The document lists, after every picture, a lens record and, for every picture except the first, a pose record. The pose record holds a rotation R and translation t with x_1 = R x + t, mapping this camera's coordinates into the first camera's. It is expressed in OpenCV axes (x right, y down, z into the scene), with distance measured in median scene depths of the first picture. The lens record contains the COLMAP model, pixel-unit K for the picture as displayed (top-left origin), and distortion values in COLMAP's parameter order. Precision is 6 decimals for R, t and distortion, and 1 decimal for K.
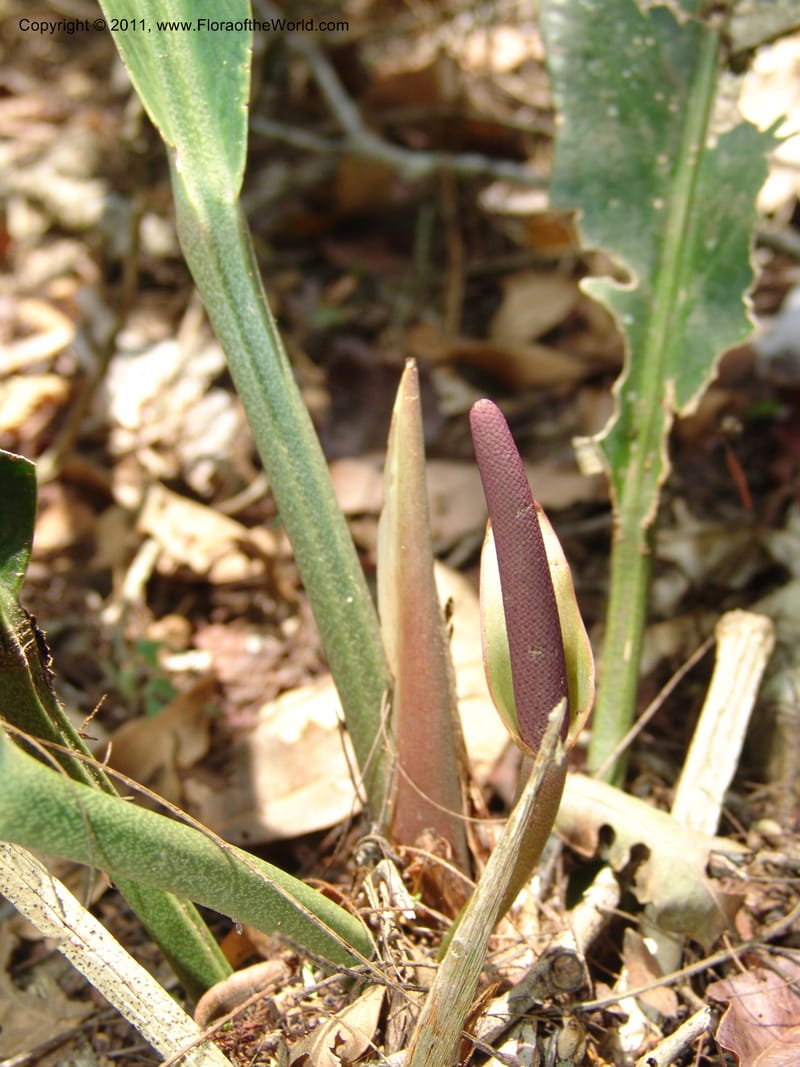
lens RADIAL K [[1511.7, 0, 400.0], [0, 1511.7, 533.5], [0, 0, 1]] dist [-0.090742, -0.043728]
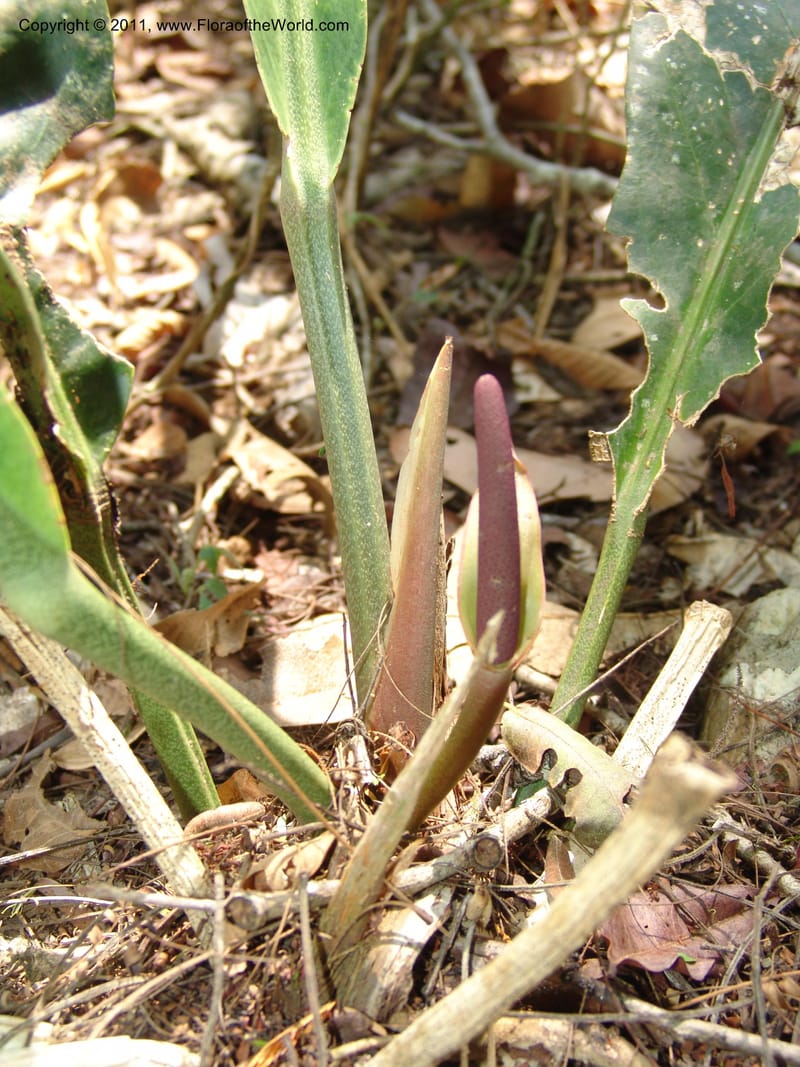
lens RADIAL K [[1511.7, 0, 400.0], [0, 1511.7, 533.5], [0, 0, 1]] dist [-0.090742, -0.043728]
pose [[0.983093, 0.171825, -0.063271, 0.058153], [-0.171283, 0.985123, 0.013944, 0.024980], [0.064725, -0.002871, 0.997899, -0.177673]]
